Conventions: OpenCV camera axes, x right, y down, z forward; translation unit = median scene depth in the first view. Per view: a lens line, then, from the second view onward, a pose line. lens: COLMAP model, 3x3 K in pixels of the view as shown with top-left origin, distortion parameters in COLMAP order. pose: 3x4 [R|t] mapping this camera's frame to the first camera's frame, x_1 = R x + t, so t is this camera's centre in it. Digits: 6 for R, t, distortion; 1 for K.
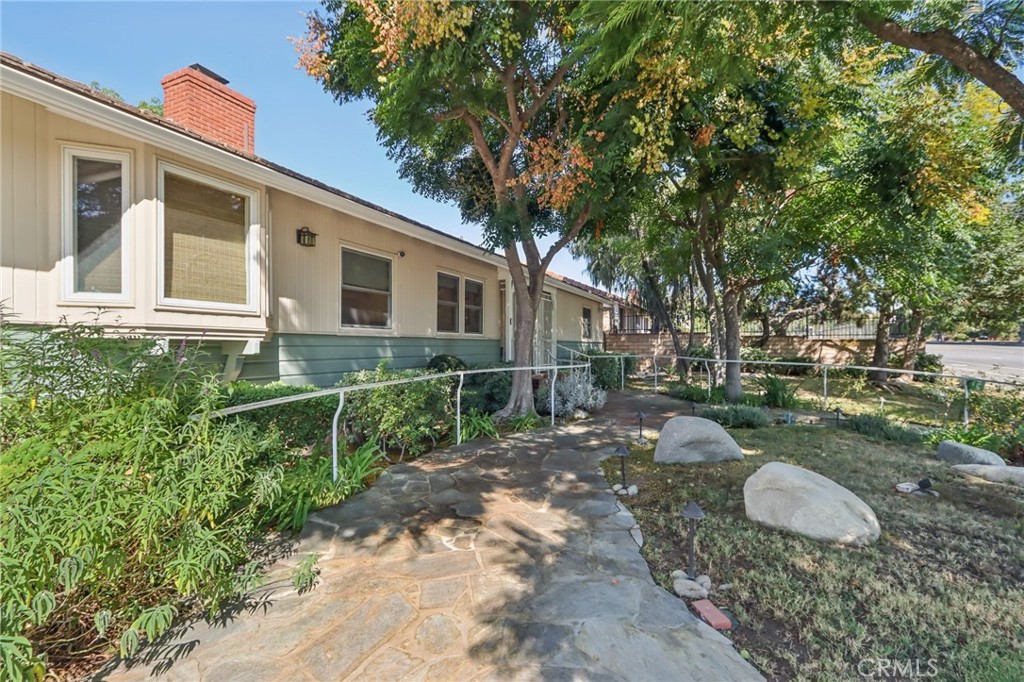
lens RADIAL K [[478.3, 0, 508.1], [0, 478.3, 343.8], [0, 0, 1]] dist [-0.006495, -0.000335]
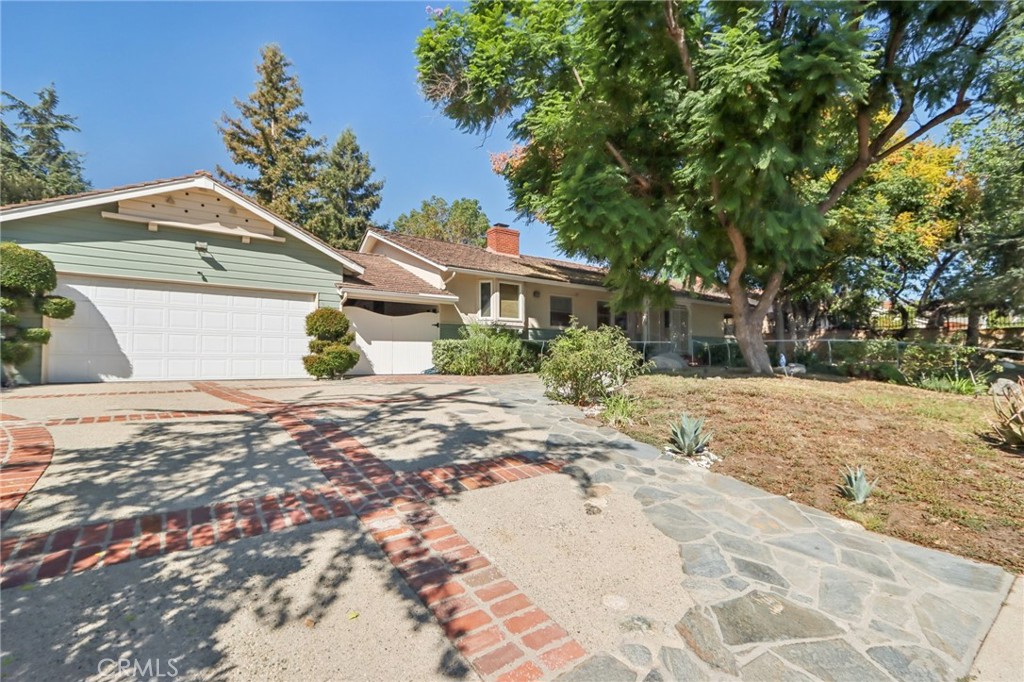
lens RADIAL K [[478.3, 0, 511.8], [0, 478.3, 342.9], [0, 0, 1]] dist [-0.006495, -0.000335]
pose [[0.877469, -0.032436, -0.478535, 0.858196], [0.010593, 0.998778, -0.048276, 0.215725], [0.479516, 0.037291, 0.876741, -1.668628]]
